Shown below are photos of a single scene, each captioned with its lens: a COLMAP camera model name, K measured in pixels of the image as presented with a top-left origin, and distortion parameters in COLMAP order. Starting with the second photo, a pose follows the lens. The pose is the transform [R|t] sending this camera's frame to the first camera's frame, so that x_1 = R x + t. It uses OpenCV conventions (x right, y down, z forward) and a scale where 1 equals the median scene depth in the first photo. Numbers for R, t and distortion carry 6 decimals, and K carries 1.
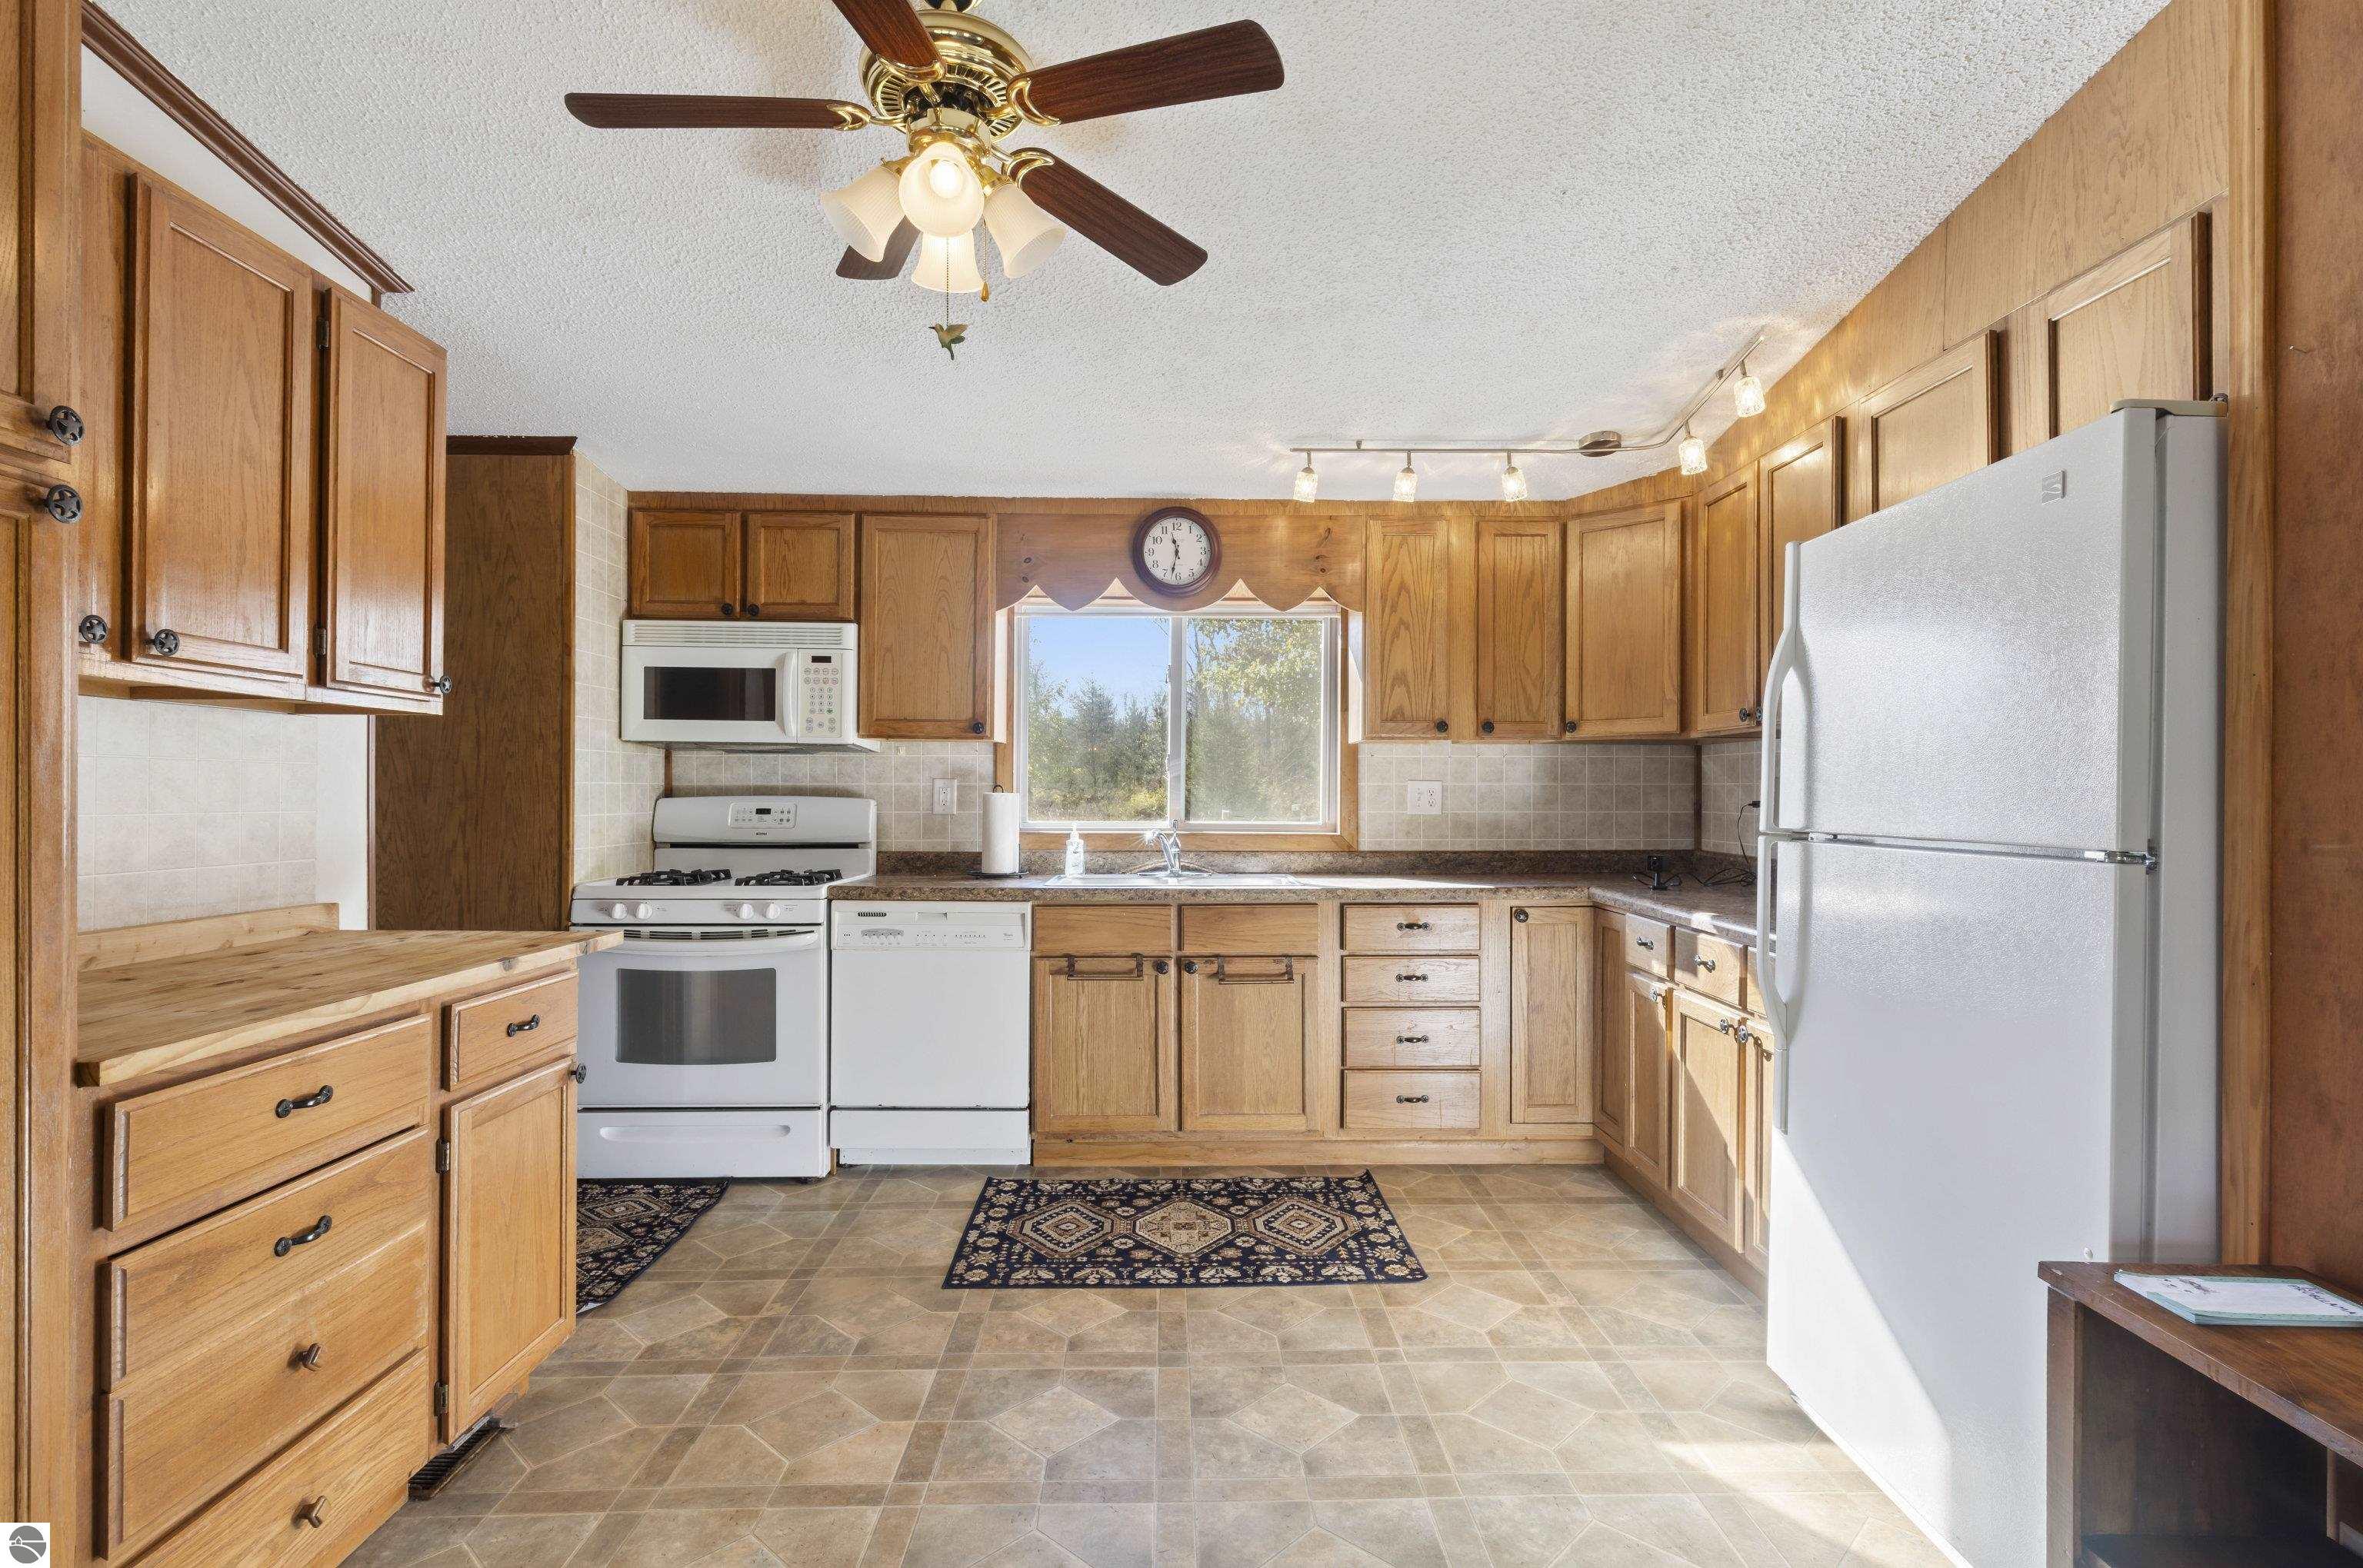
lens RADIAL K [[1170.5, 0, 1191.0], [0, 1170.5, 794.4], [0, 0, 1]] dist [-0.001536, 0.000222]
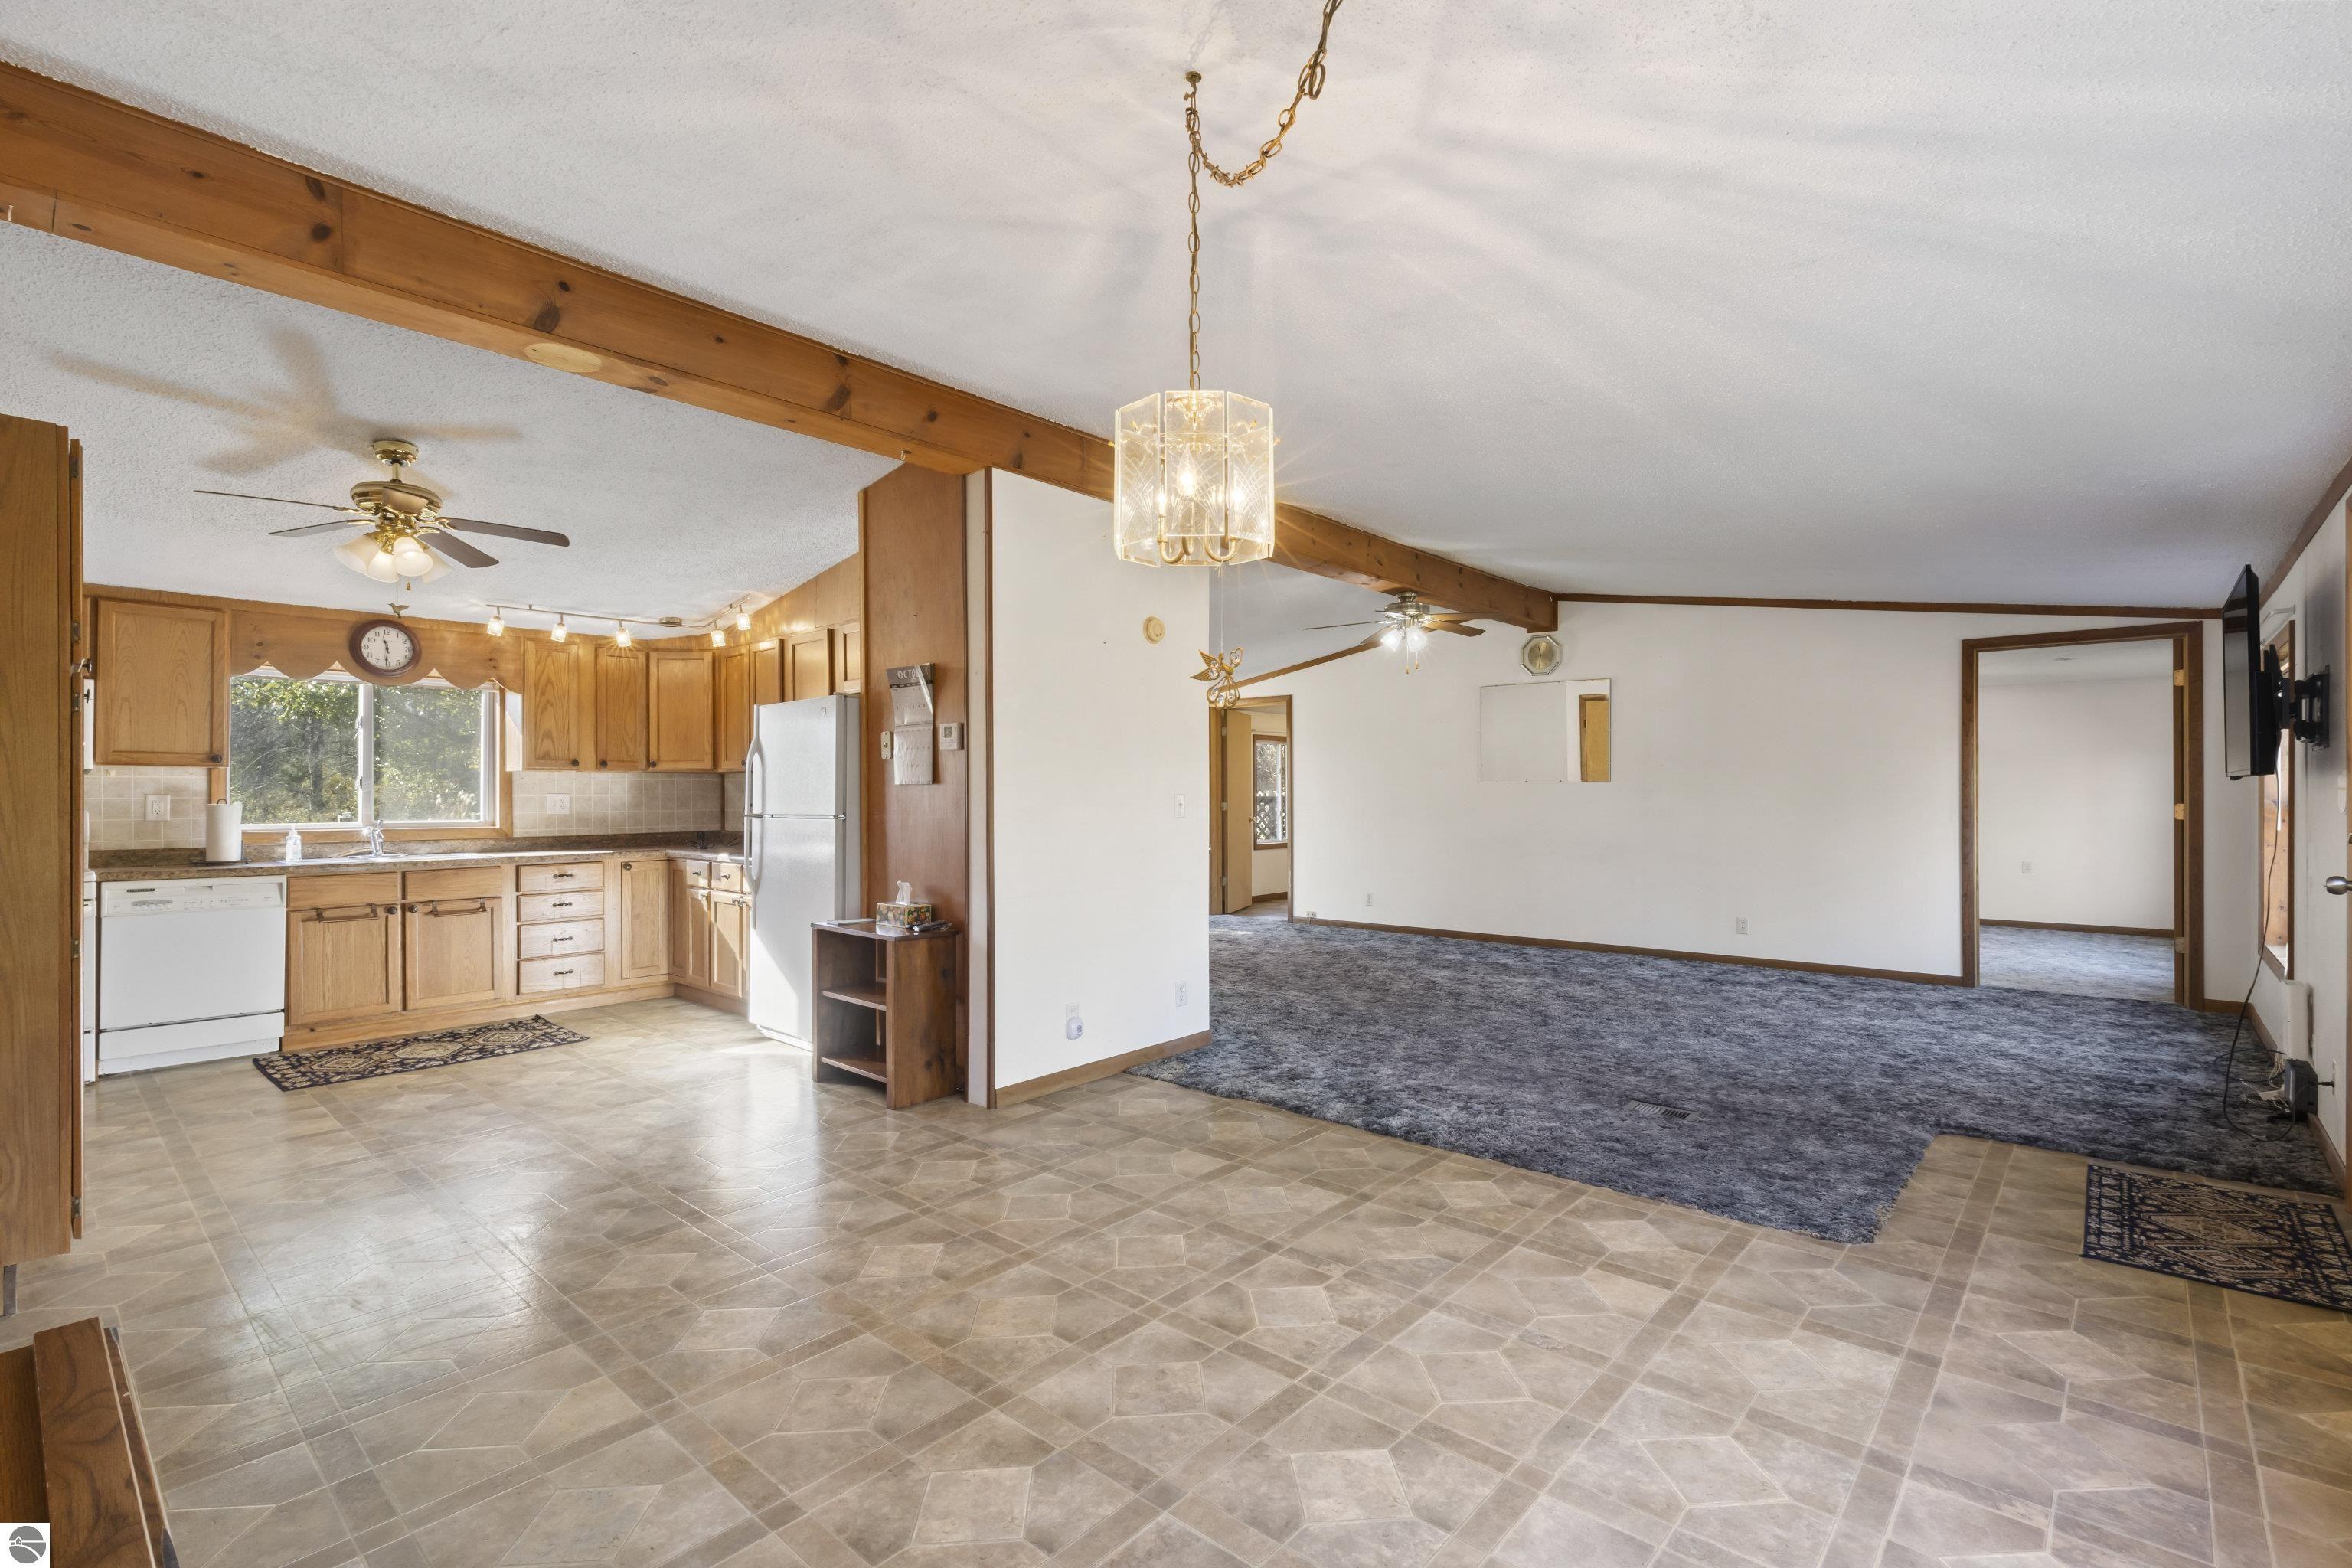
lens RADIAL K [[1057.4, 0, 1176.7], [0, 1057.4, 788.7], [0, 0, 1]] dist [0.004090, -0.001282]
pose [[0.689544, -0.002091, 0.724241, -0.275065], [0.008430, 0.999951, -0.005139, -0.003520], [-0.724195, 0.009649, 0.689528, -0.653759]]
